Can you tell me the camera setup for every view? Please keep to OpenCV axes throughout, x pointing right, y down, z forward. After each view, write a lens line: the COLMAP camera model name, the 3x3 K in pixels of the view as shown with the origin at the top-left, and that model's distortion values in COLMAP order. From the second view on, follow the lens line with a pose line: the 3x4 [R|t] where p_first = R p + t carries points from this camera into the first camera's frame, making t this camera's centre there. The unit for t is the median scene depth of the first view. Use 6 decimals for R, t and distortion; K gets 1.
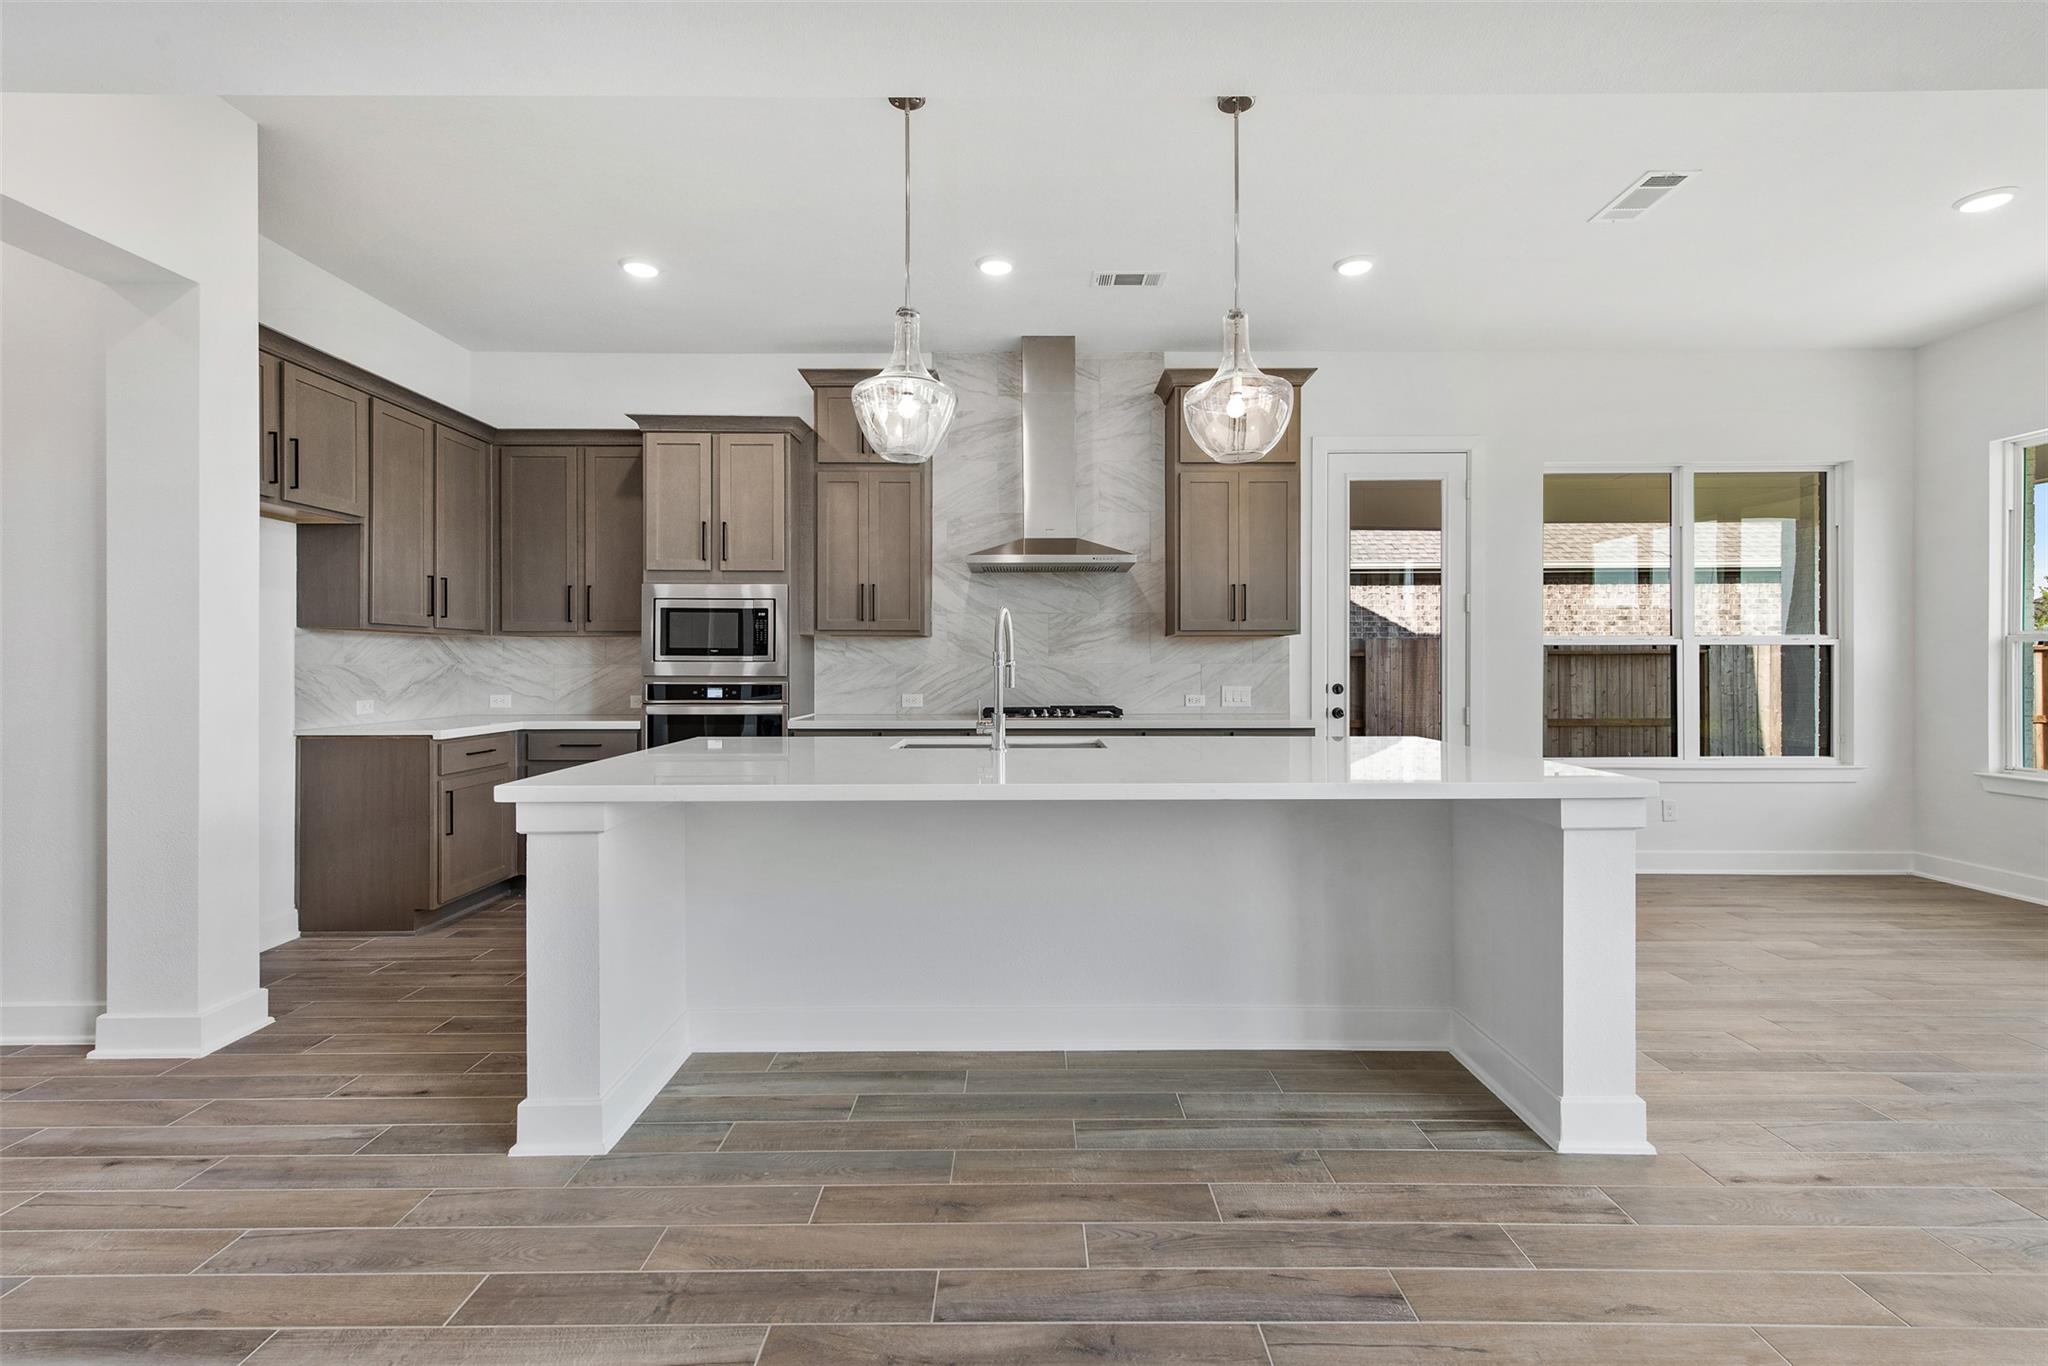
lens RADIAL K [[934.4, 0, 1023.1], [0, 934.4, 668.8], [0, 0, 1]] dist [0.023666, -0.008995]
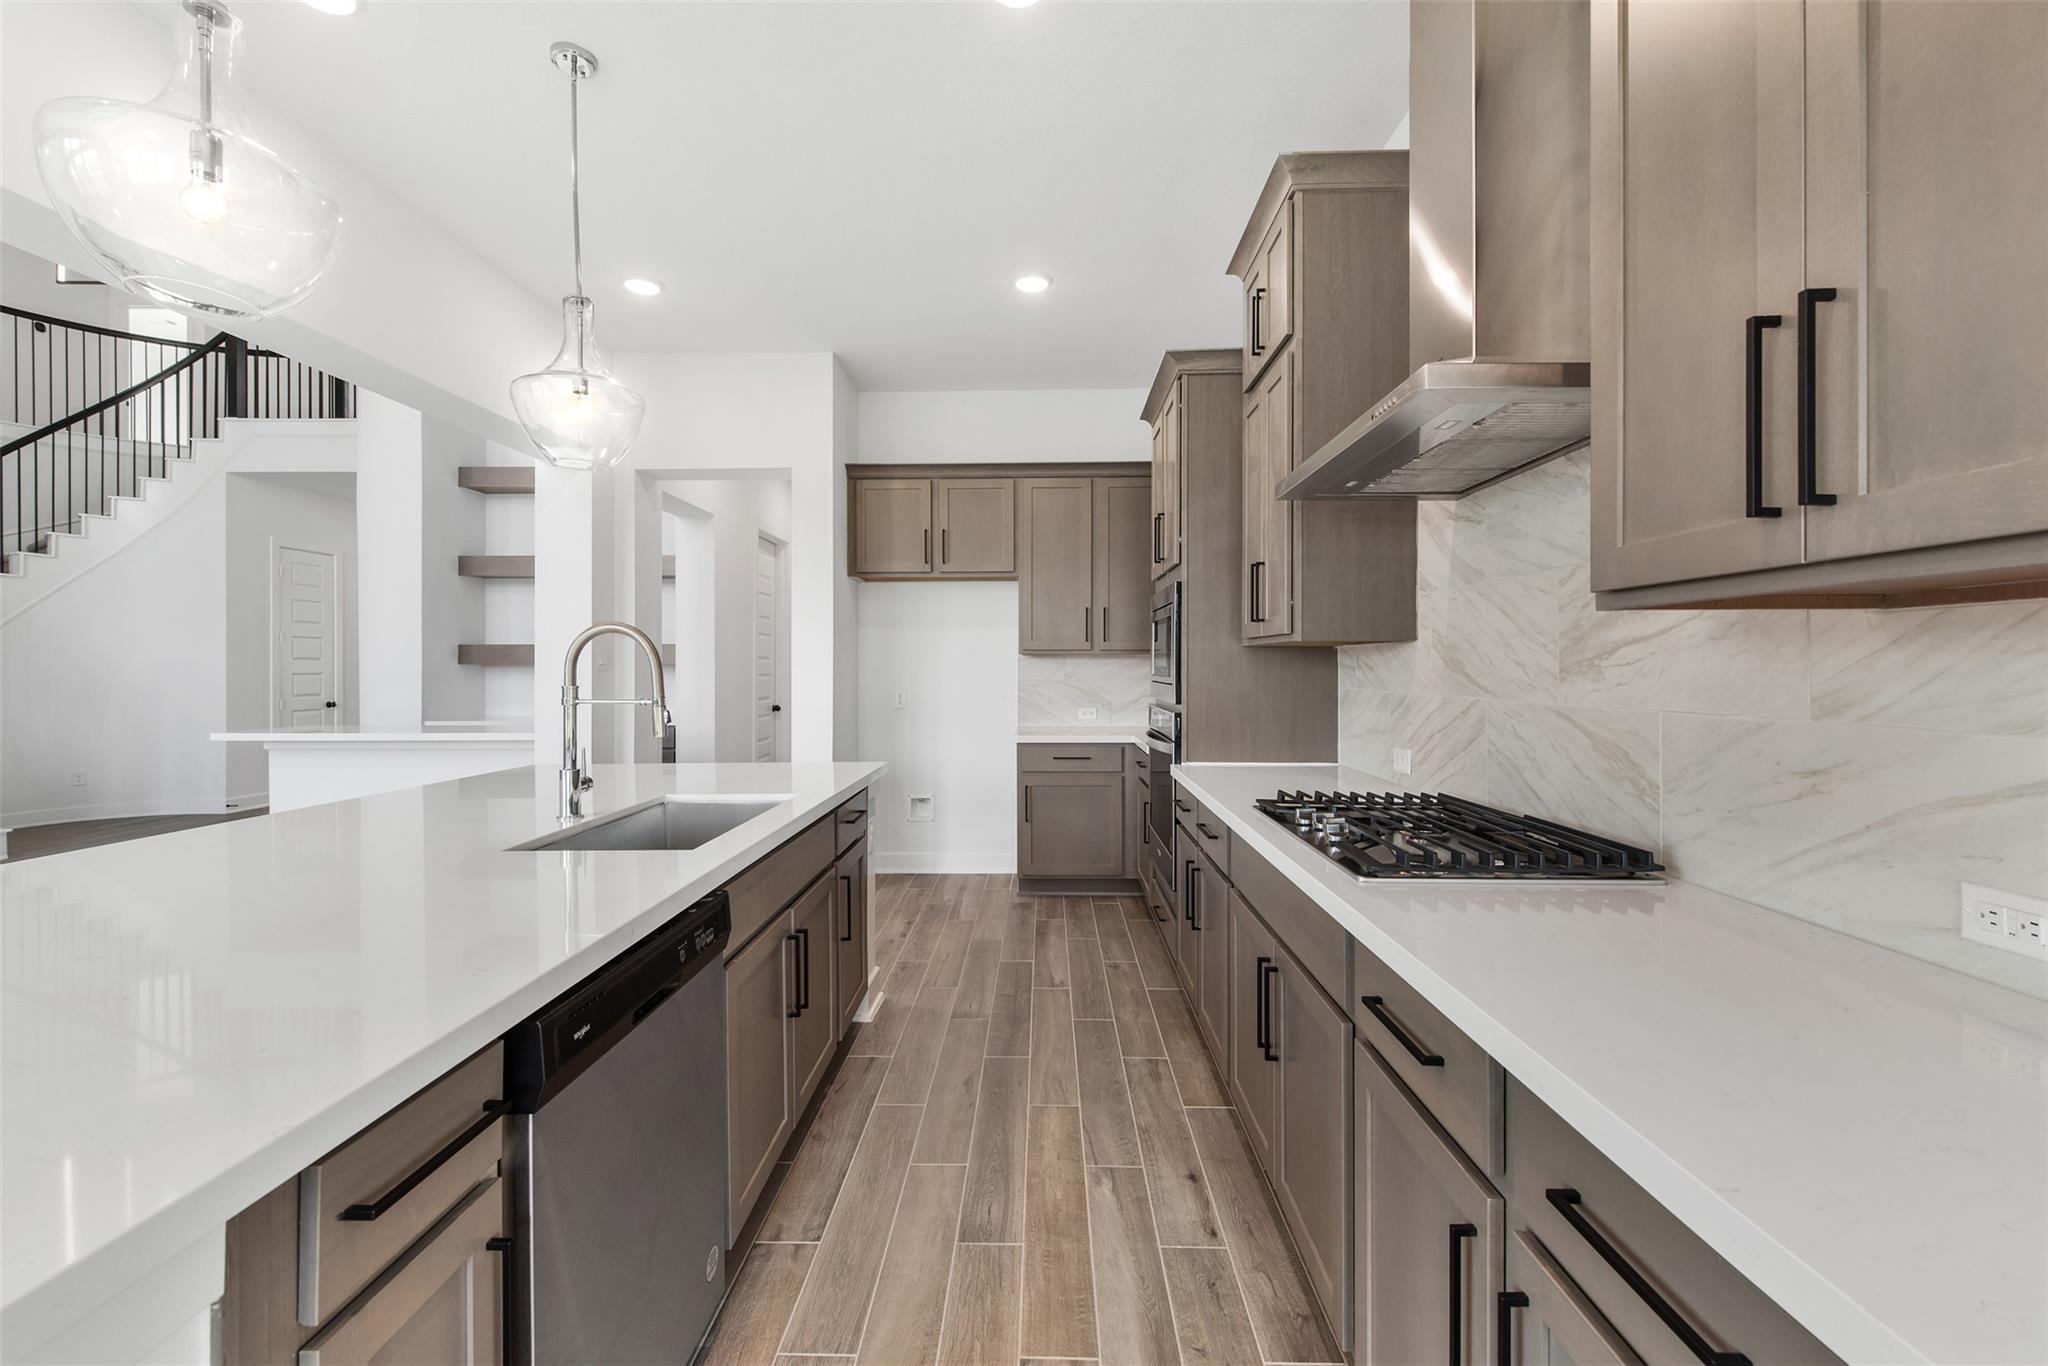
lens RADIAL K [[809.9, 0, 1029.8], [0, 809.9, 719.5], [0, 0, 1]] dist [0.000069, -0.000111]
pose [[-0.019647, 0.064364, -0.997733, 0.400858], [-0.002721, 0.997919, 0.064429, -0.022091], [0.999803, 0.003981, -0.019431, 0.899341]]
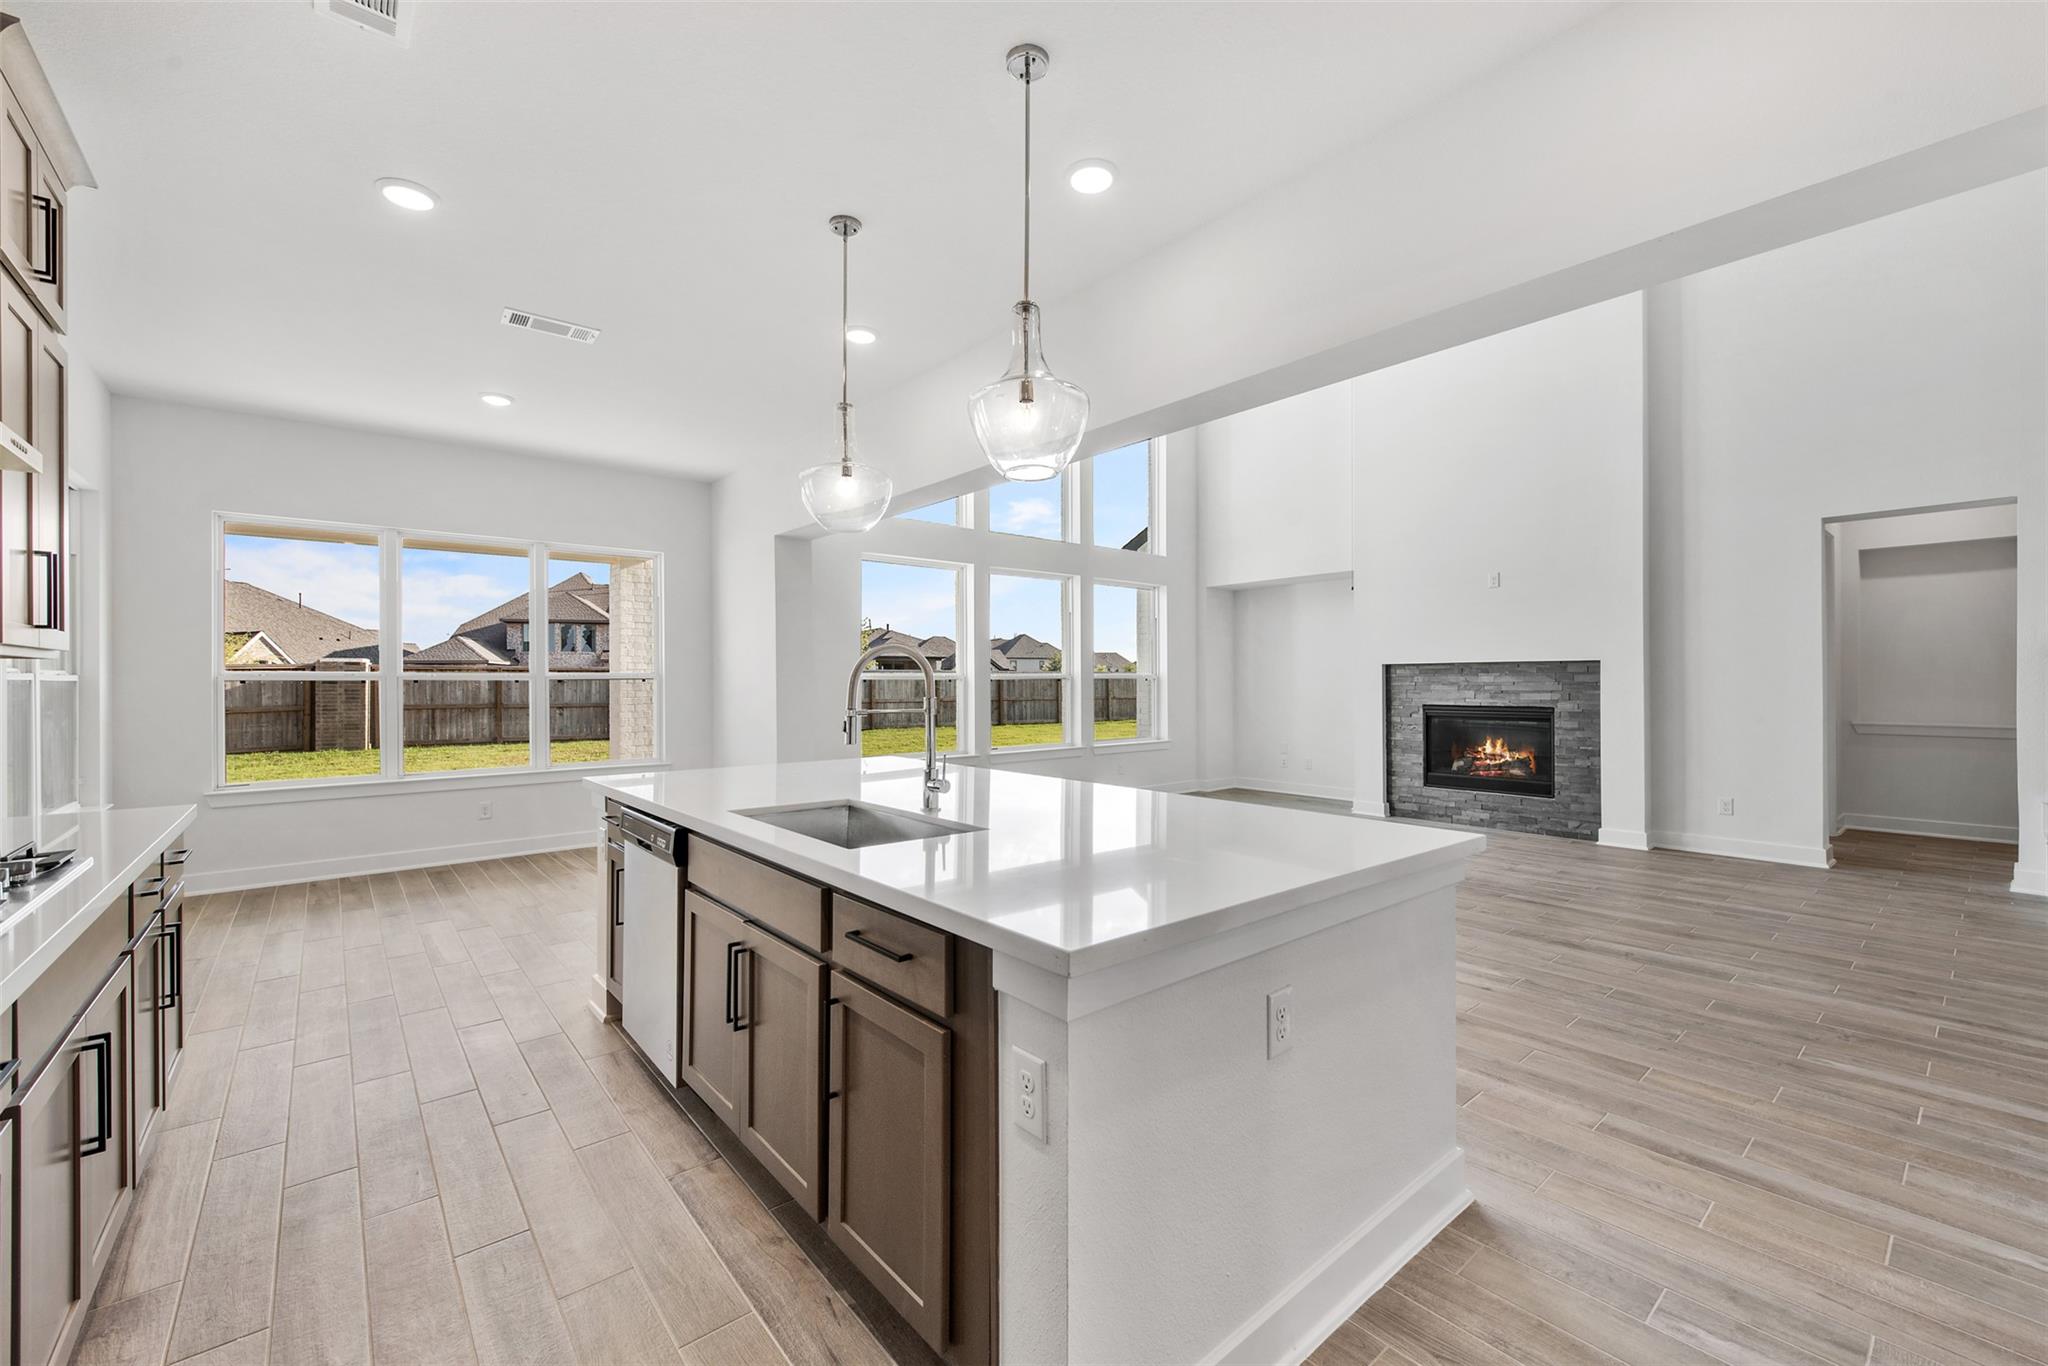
lens RADIAL K [[829.0, 0, 1024.0], [0, 829.0, 683.0], [0, 0, 1]] dist [0.002301, 0.000069]
pose [[-0.645361, 0.002970, 0.763872, -0.441996], [0.010328, 0.999935, 0.004838, -0.023711], [-0.763808, 0.011012, -0.645350, 0.934722]]
